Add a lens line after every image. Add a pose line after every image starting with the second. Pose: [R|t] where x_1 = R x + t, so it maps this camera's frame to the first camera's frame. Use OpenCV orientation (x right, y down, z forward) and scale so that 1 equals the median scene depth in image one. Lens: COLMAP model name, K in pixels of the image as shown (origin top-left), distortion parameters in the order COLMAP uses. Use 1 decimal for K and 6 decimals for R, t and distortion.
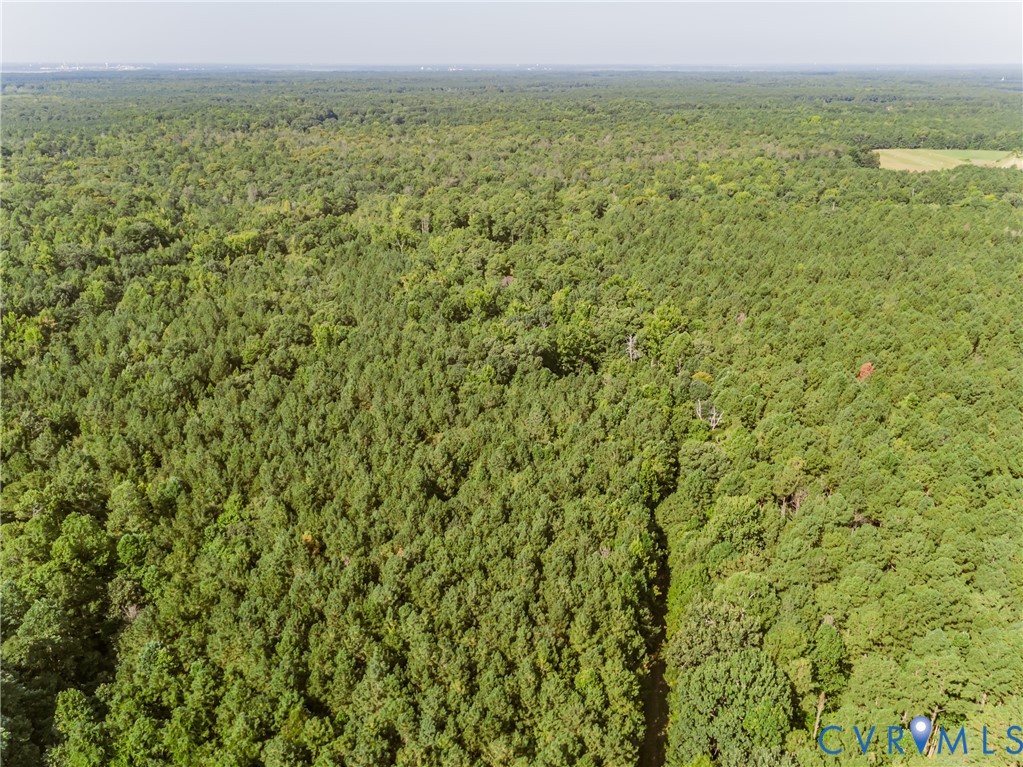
lens RADIAL K [[784.7, 0, 511.5], [0, 784.7, 383.5], [0, 0, 1]] dist [0.076825, -0.070965]
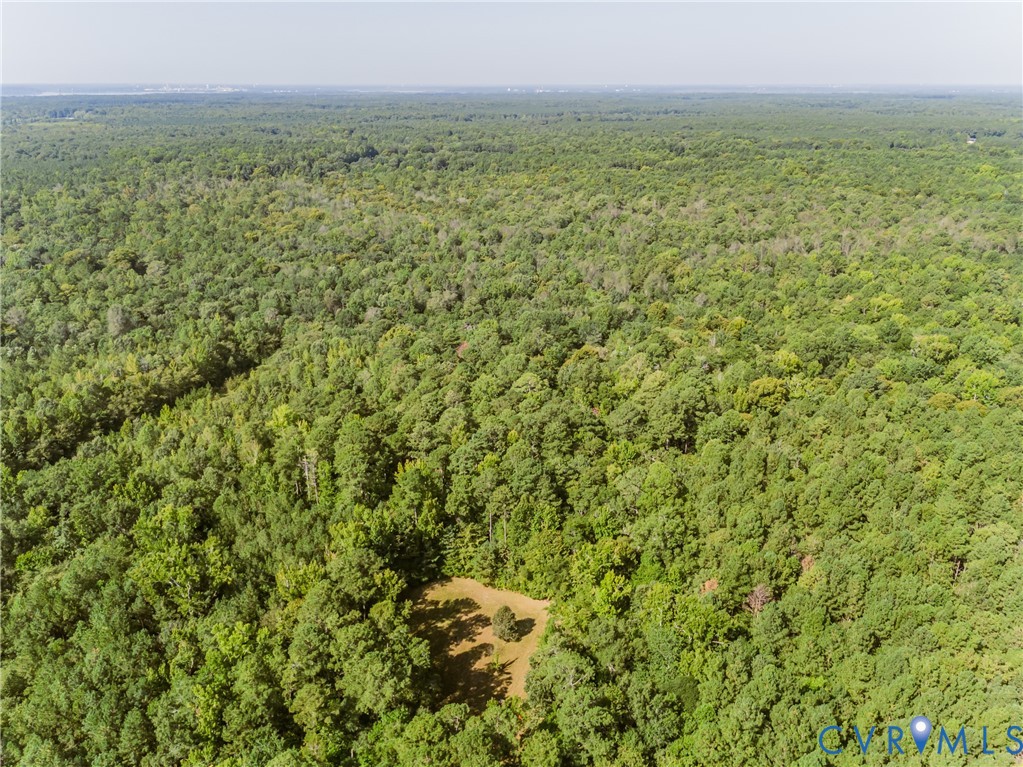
lens RADIAL K [[784.7, 0, 511.5], [0, 784.7, 383.5], [0, 0, 1]] dist [0.076825, -0.070965]
pose [[0.994437, 0.038748, -0.097947, 0.043010], [-0.040895, 0.998963, -0.020012, -0.199751], [0.097070, 0.023907, 0.994990, 0.436837]]
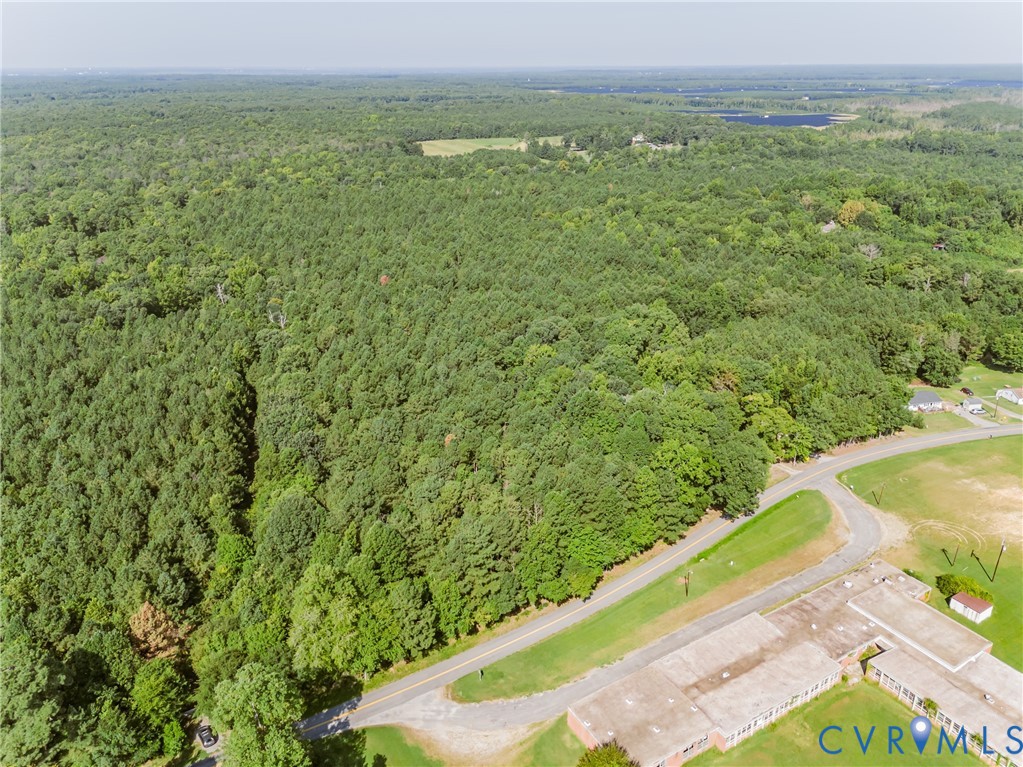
lens RADIAL K [[784.7, 0, 511.5], [0, 784.7, 383.5], [0, 0, 1]] dist [0.076825, -0.070965]
pose [[0.883826, -0.187725, 0.428498, -0.005645], [0.189111, 0.981150, 0.039780, 0.069084], [-0.427889, 0.045875, 0.902666, -0.186696]]
